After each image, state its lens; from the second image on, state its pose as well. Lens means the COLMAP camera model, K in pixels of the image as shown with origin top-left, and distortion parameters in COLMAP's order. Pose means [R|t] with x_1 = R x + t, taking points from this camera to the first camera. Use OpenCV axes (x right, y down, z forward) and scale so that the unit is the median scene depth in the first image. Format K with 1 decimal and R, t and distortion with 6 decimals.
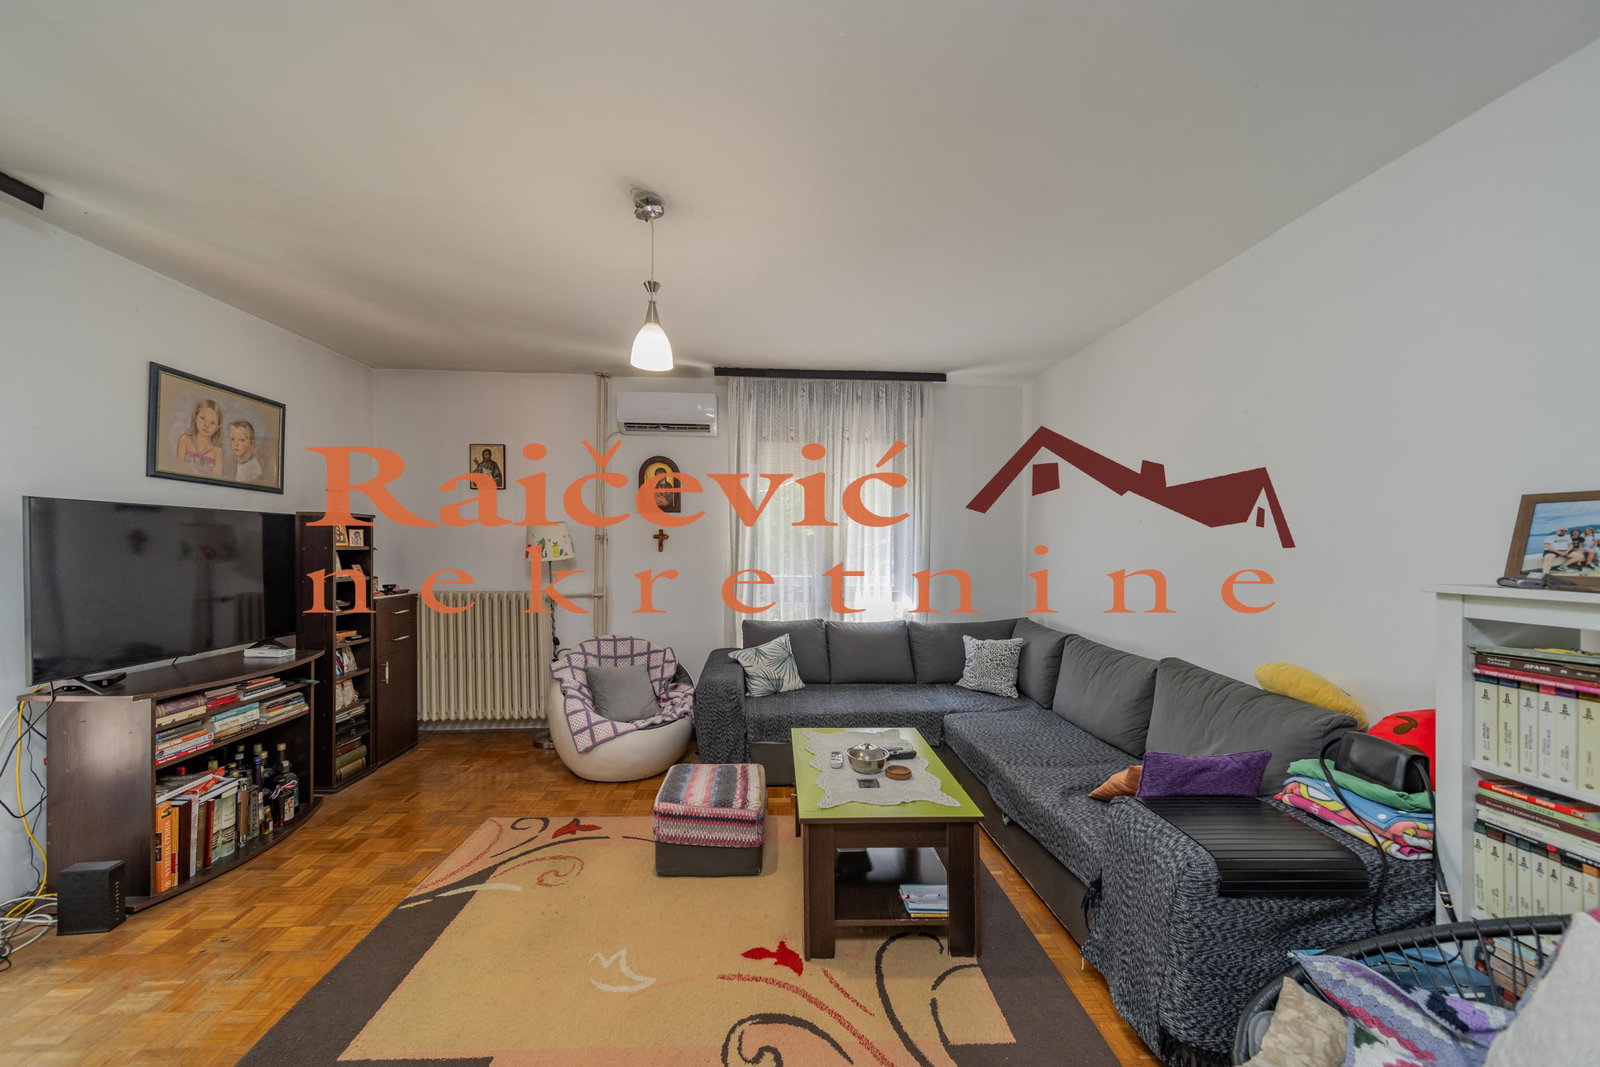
lens RADIAL K [[562.7, 0, 797.9], [0, 562.7, 553.7], [0, 0, 1]] dist [-0.000957, 0.000158]
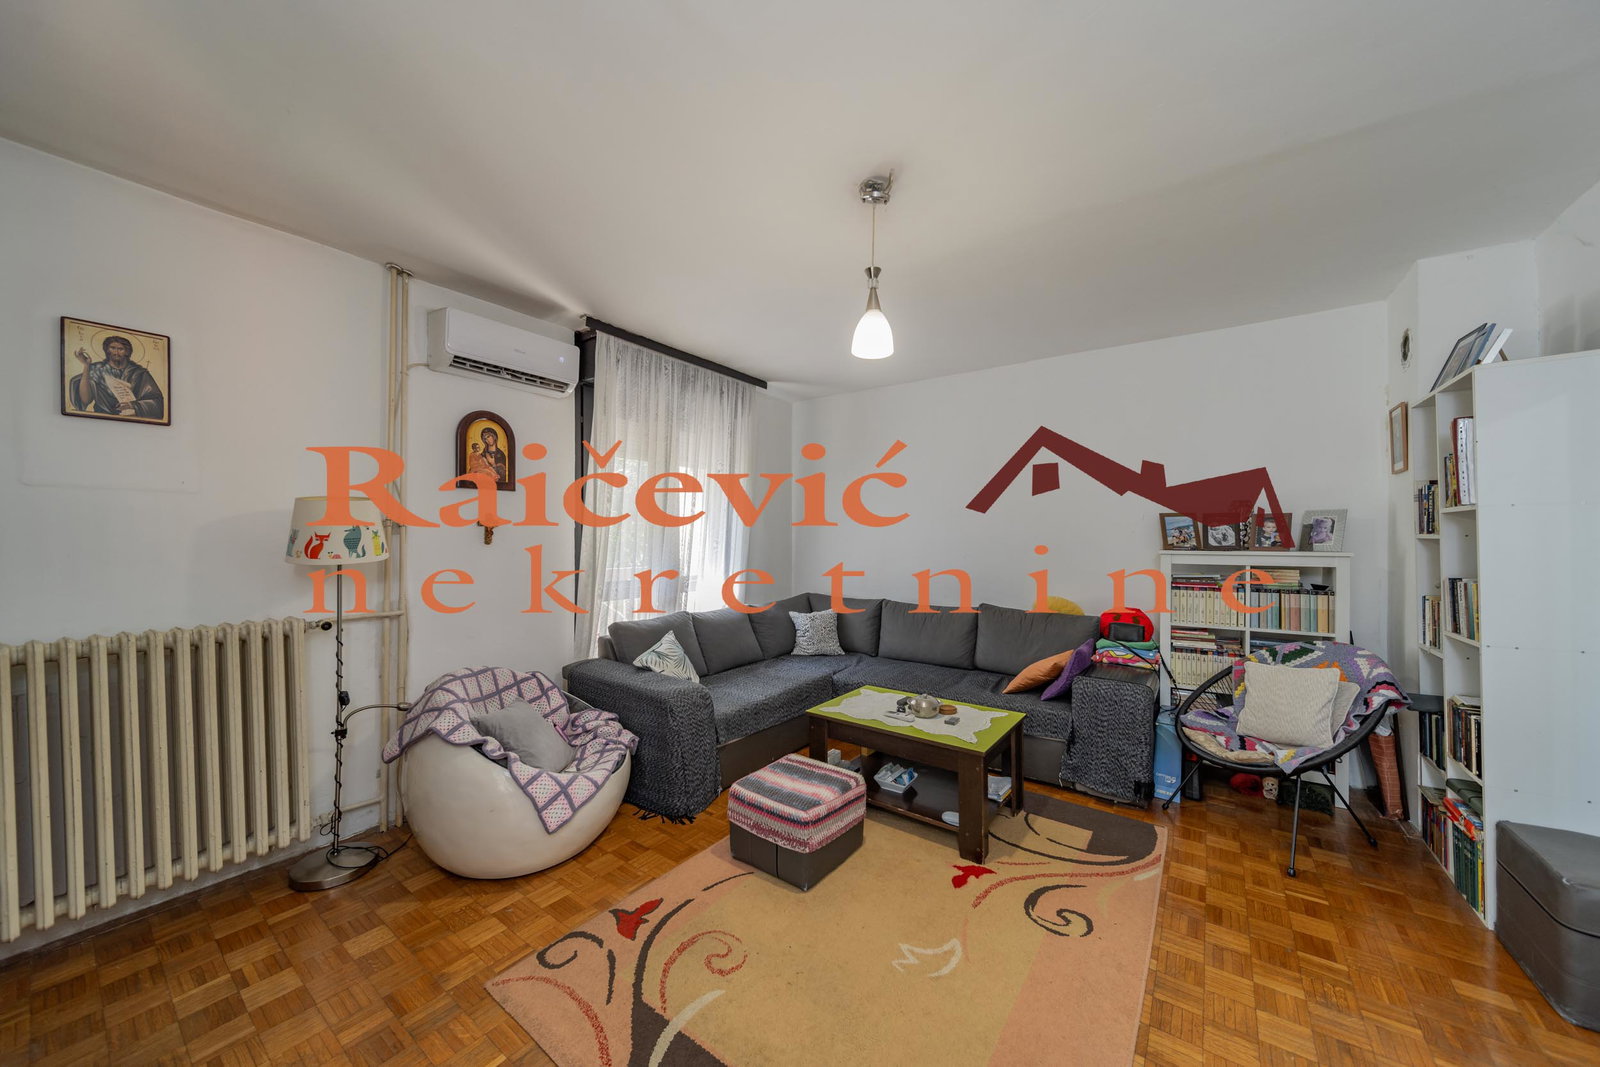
lens RADIAL K [[562.7, 0, 788.4], [0, 562.7, 541.1], [0, 0, 1]] dist [-0.000957, 0.000158]
pose [[0.625271, -0.012595, 0.780306, -0.723292], [0.013603, 0.999894, 0.005240, -0.007638], [-0.780289, 0.007338, 0.625376, 0.321645]]
